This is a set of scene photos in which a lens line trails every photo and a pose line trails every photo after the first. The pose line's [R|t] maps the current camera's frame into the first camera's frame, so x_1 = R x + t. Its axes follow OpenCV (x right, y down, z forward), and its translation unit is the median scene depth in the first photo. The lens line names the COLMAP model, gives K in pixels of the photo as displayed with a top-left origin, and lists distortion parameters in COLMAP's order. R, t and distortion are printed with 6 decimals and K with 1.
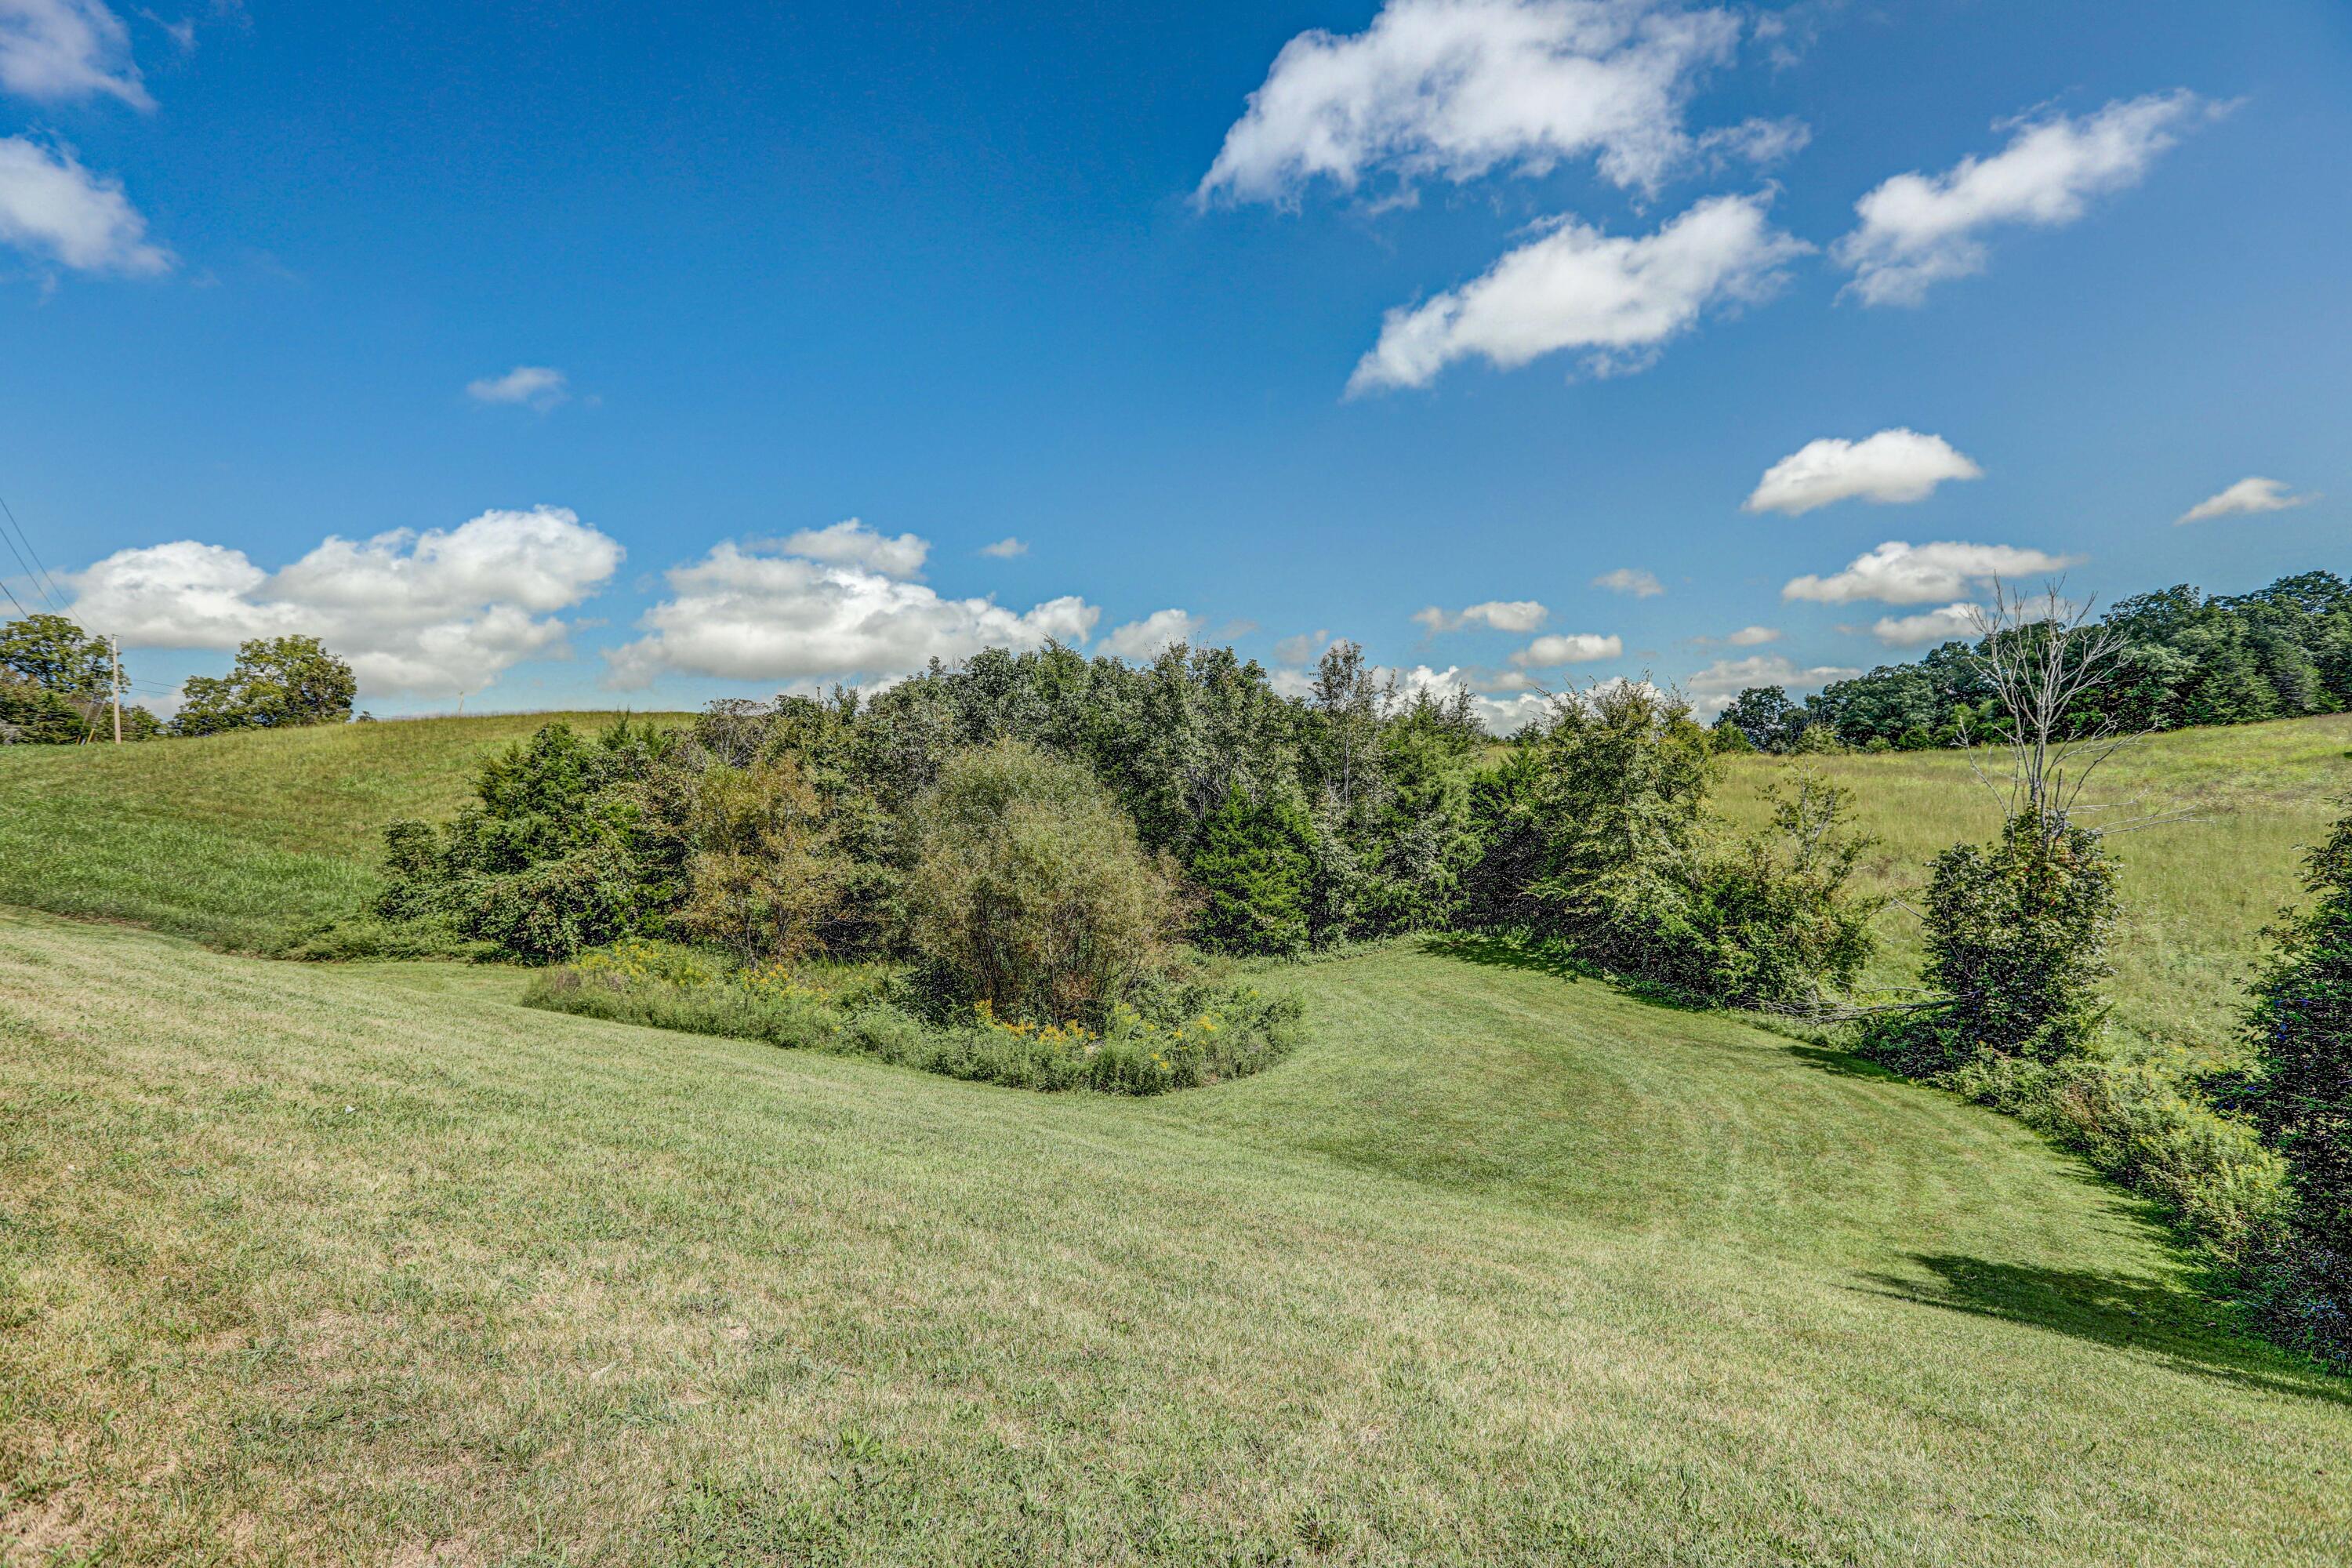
lens RADIAL K [[1046.3, 0, 1174.5], [0, 1046.3, 796.8], [0, 0, 1]] dist [-0.045862, 0.011338]
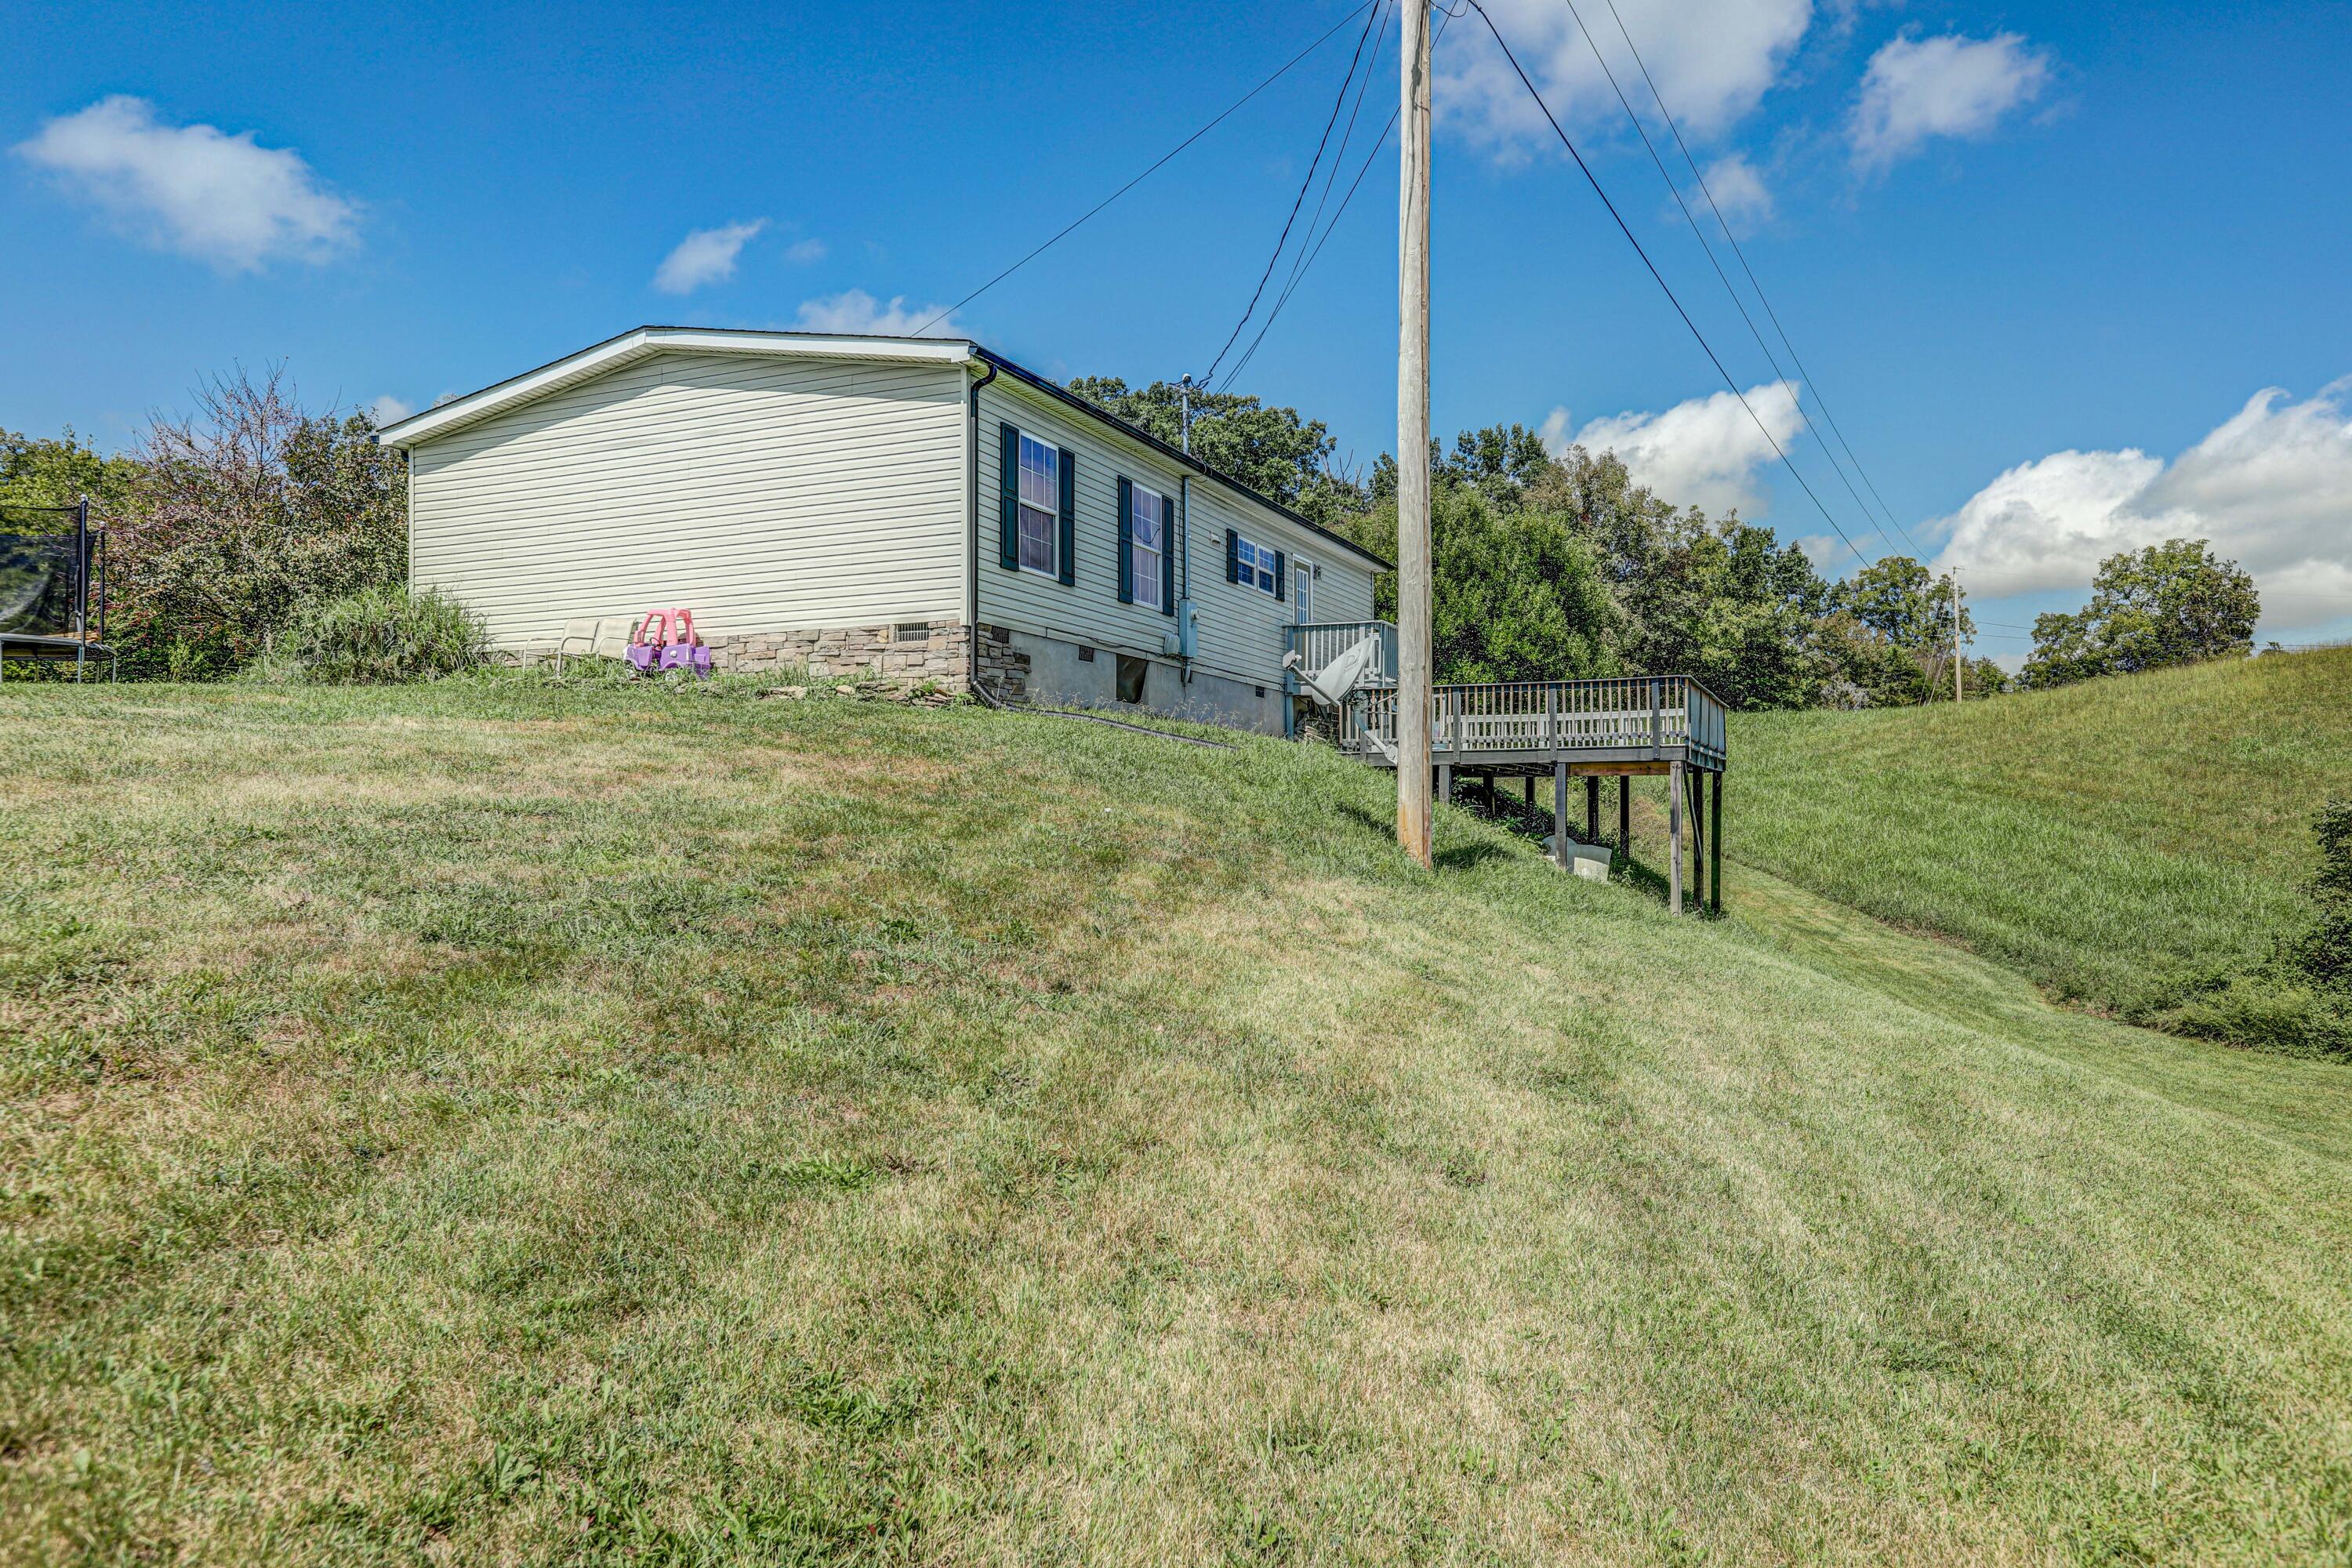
lens RADIAL K [[1565.5, 0, 1220.8], [0, 1565.5, 771.5], [0, 0, 1]] dist [-0.002972, 0.055851]
pose [[0.309080, -0.002271, -0.951033, -0.044991], [-0.001281, 0.999995, -0.002804, 0.002859], [0.951035, 0.002085, 0.309075, 0.054208]]
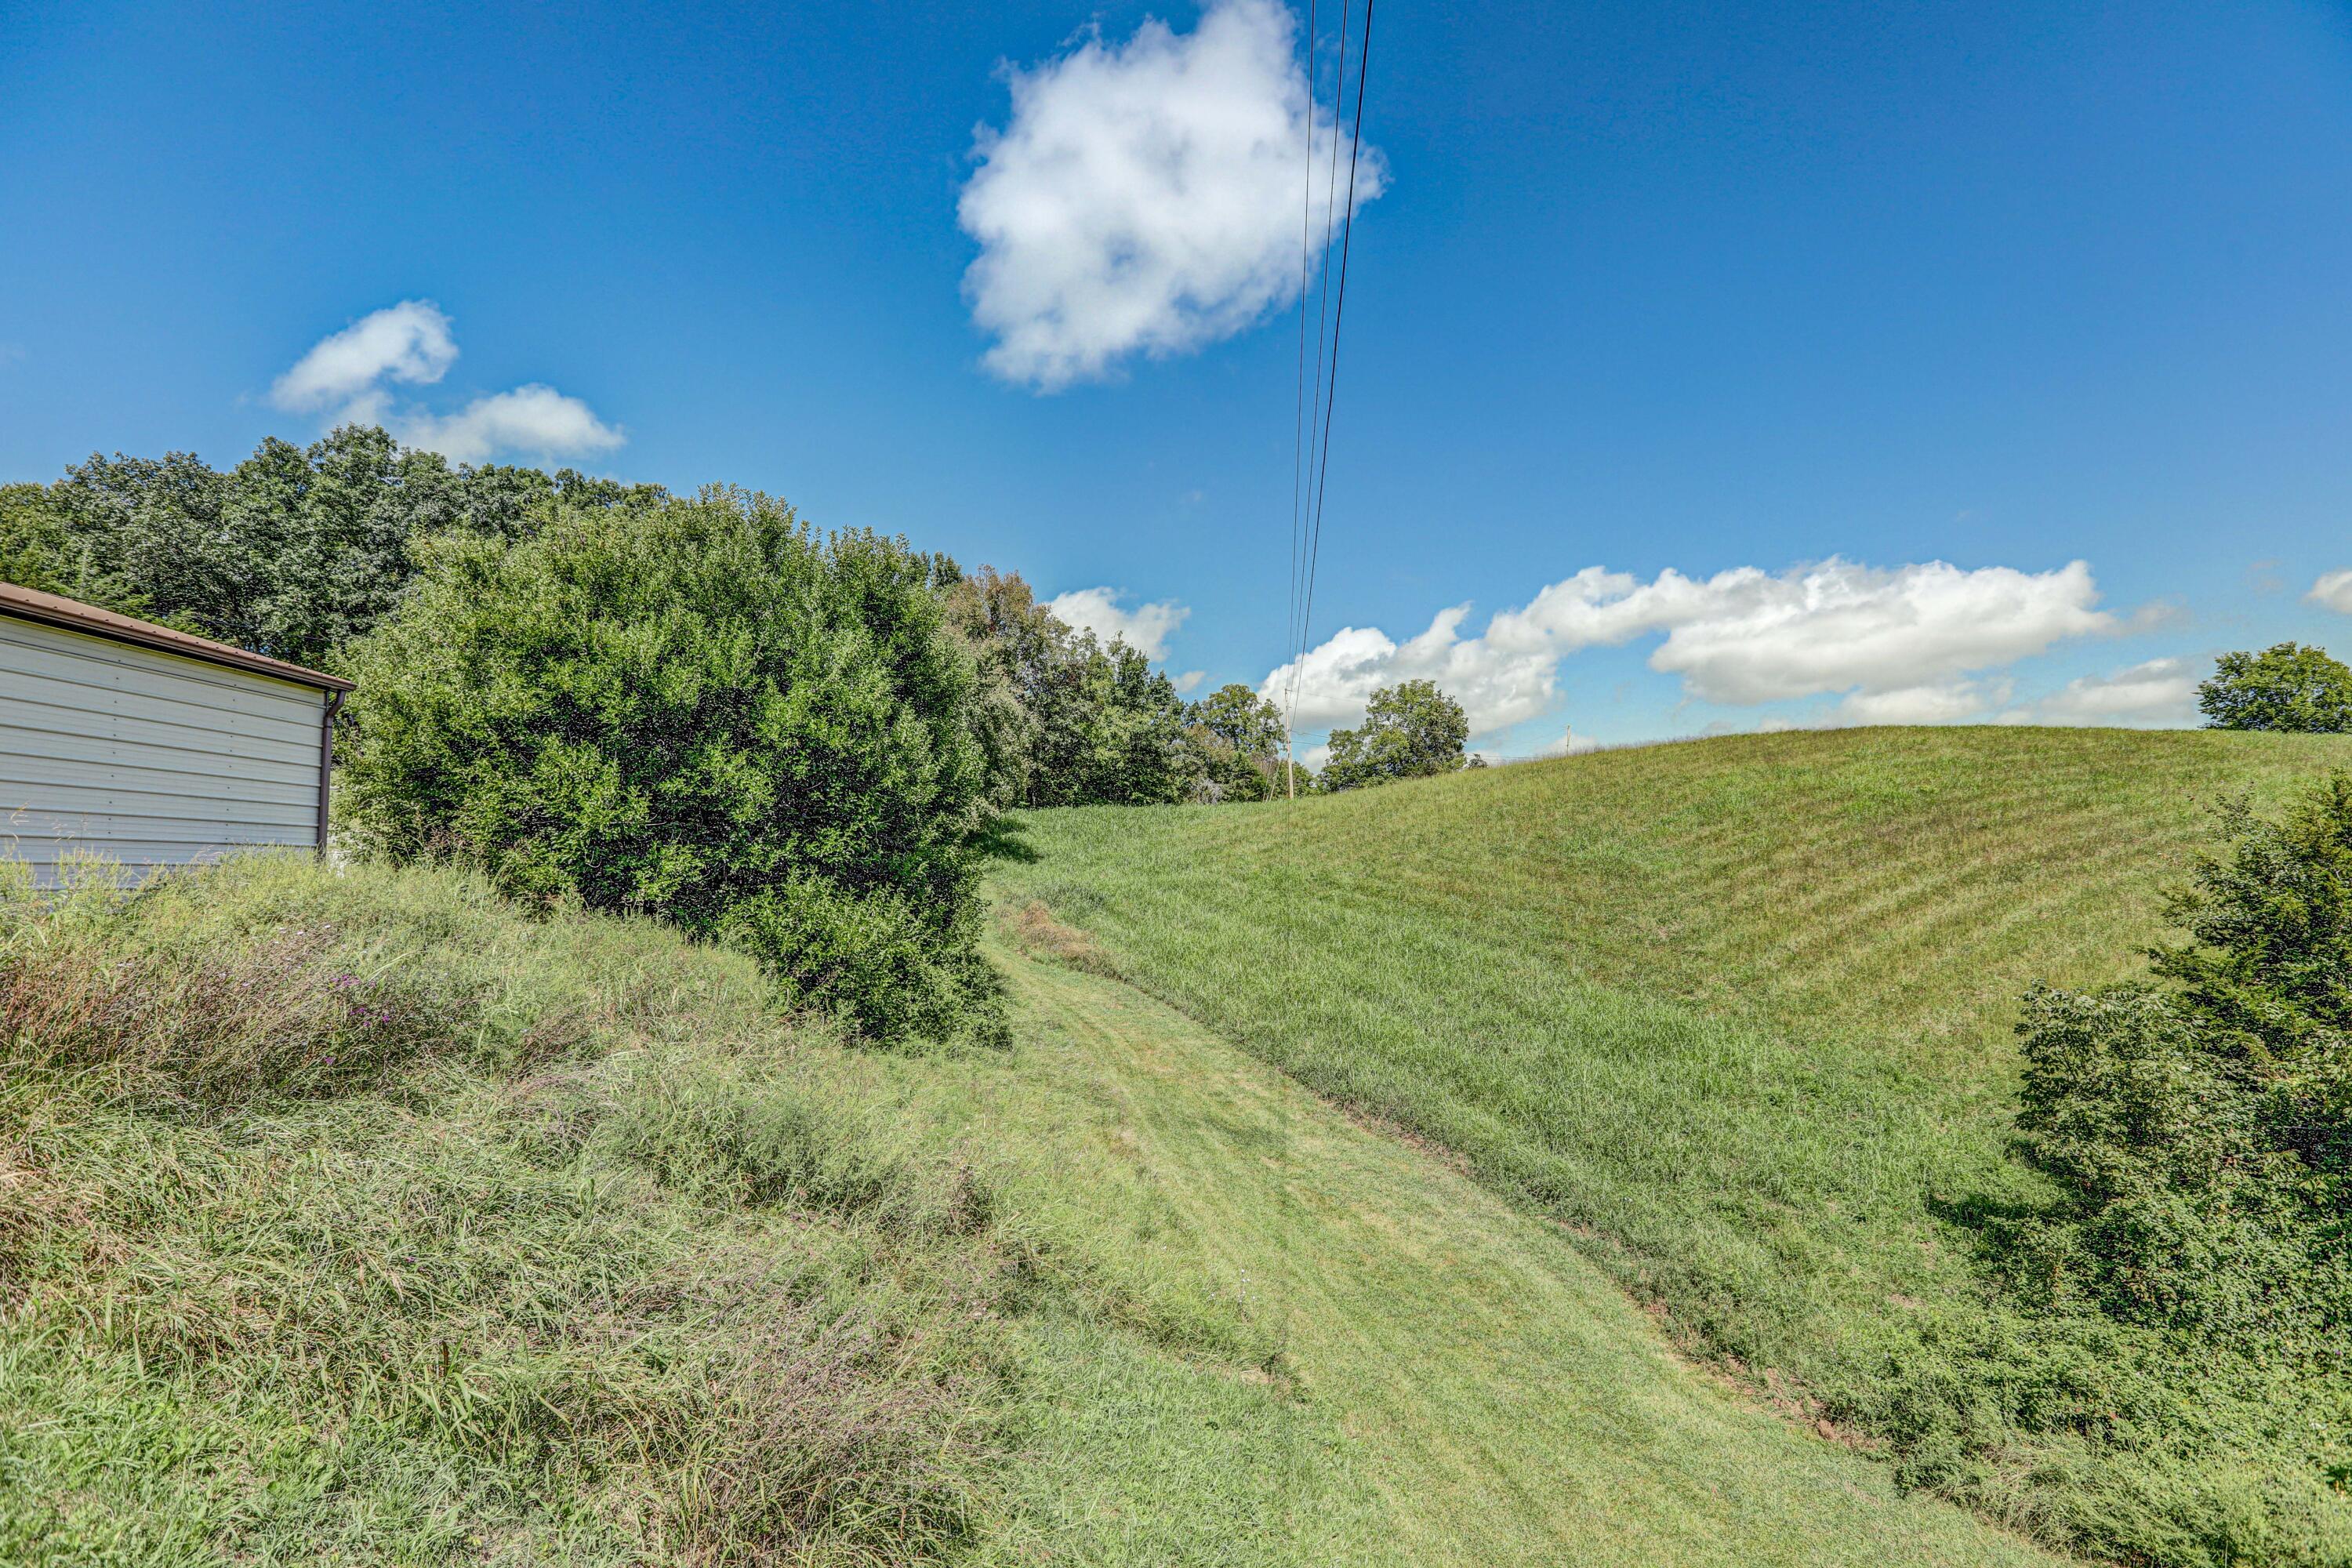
lens RADIAL K [[1076.3, 0, 1182.4], [0, 1076.3, 795.6], [0, 0, 1]] dist [-0.046520, 0.019890]
pose [[0.638444, -0.037240, -0.768767, -0.239941], [0.011631, 0.999182, -0.038742, -0.012445], [0.769580, 0.015793, 0.638355, 0.191007]]
